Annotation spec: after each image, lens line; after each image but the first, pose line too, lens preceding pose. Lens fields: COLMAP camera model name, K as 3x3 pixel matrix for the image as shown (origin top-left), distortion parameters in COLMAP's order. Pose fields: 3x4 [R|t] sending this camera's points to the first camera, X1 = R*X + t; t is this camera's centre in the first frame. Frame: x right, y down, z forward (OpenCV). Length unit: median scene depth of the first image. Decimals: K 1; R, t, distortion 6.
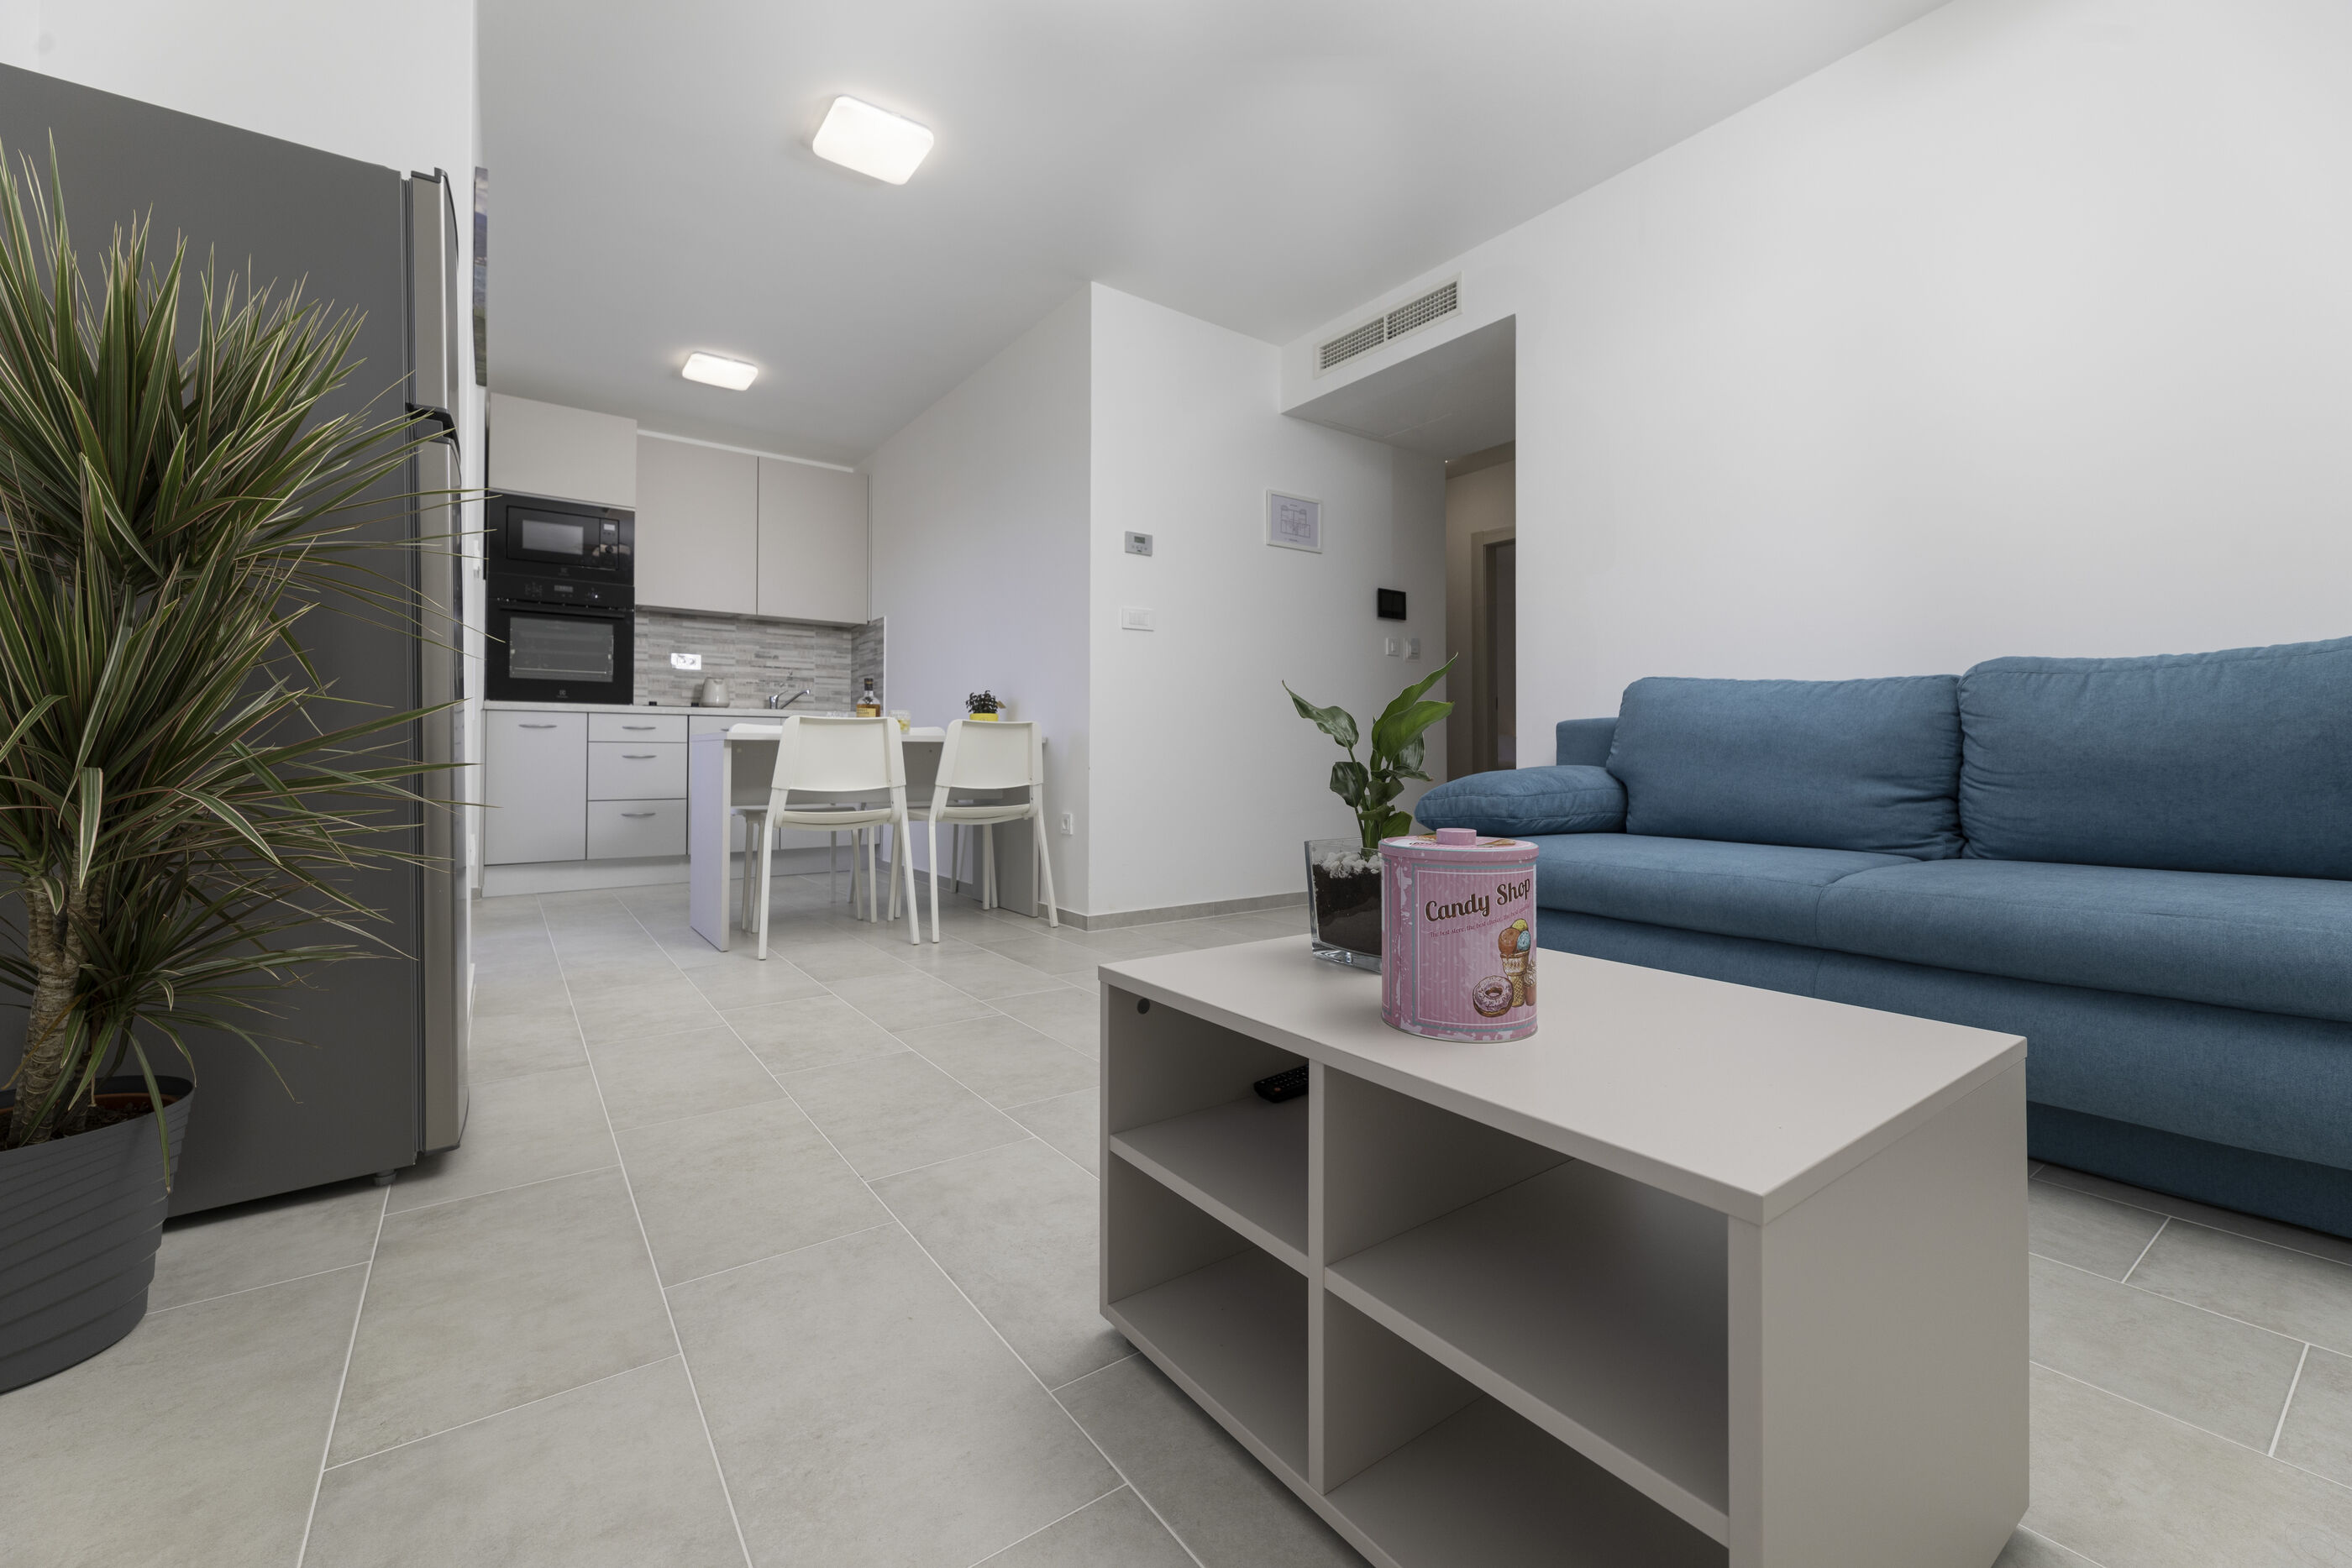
lens RADIAL K [[946.2, 0, 1181.2], [0, 946.2, 743.4], [0, 0, 1]] dist [0.000573, 0.000009]
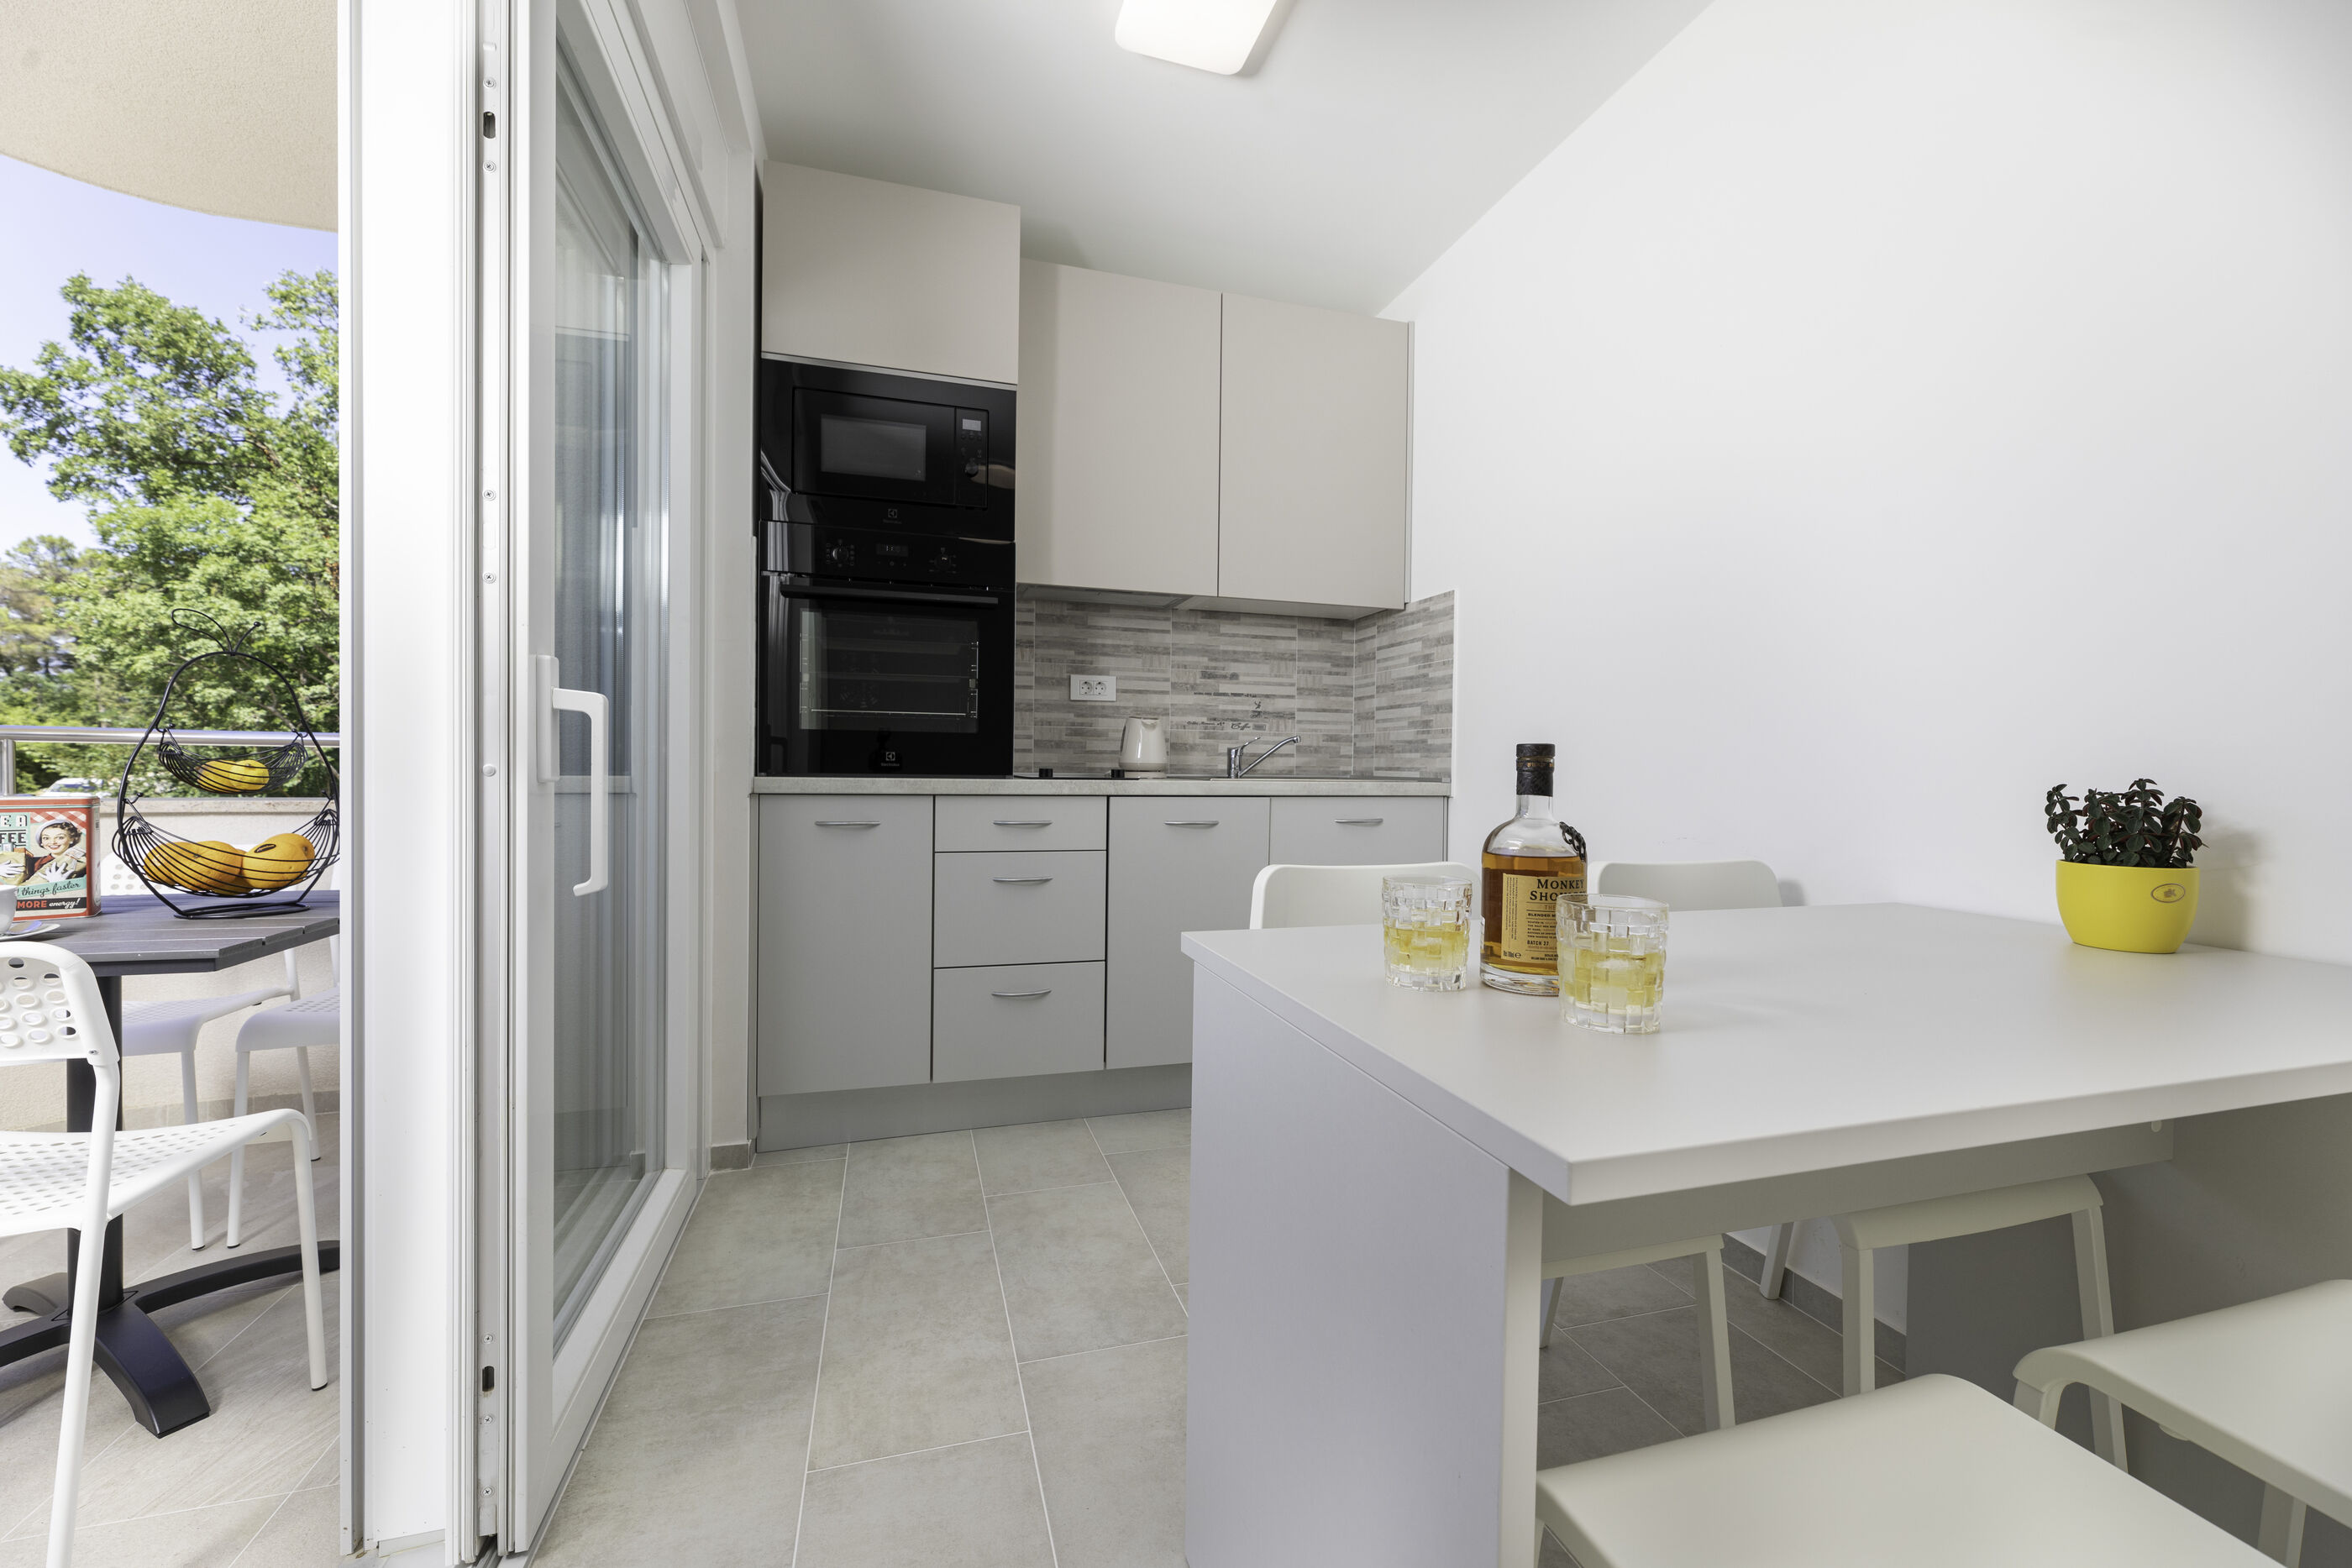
lens RADIAL K [[937.9, 0, 1169.8], [0, 937.9, 776.6], [0, 0, 1]] dist [0.001304, -0.000009]
pose [[0.939221, 0.013713, -0.343040, -0.328404], [-0.006154, 0.999714, 0.023114, -0.053342], [0.343259, -0.019598, 0.939036, 0.558273]]
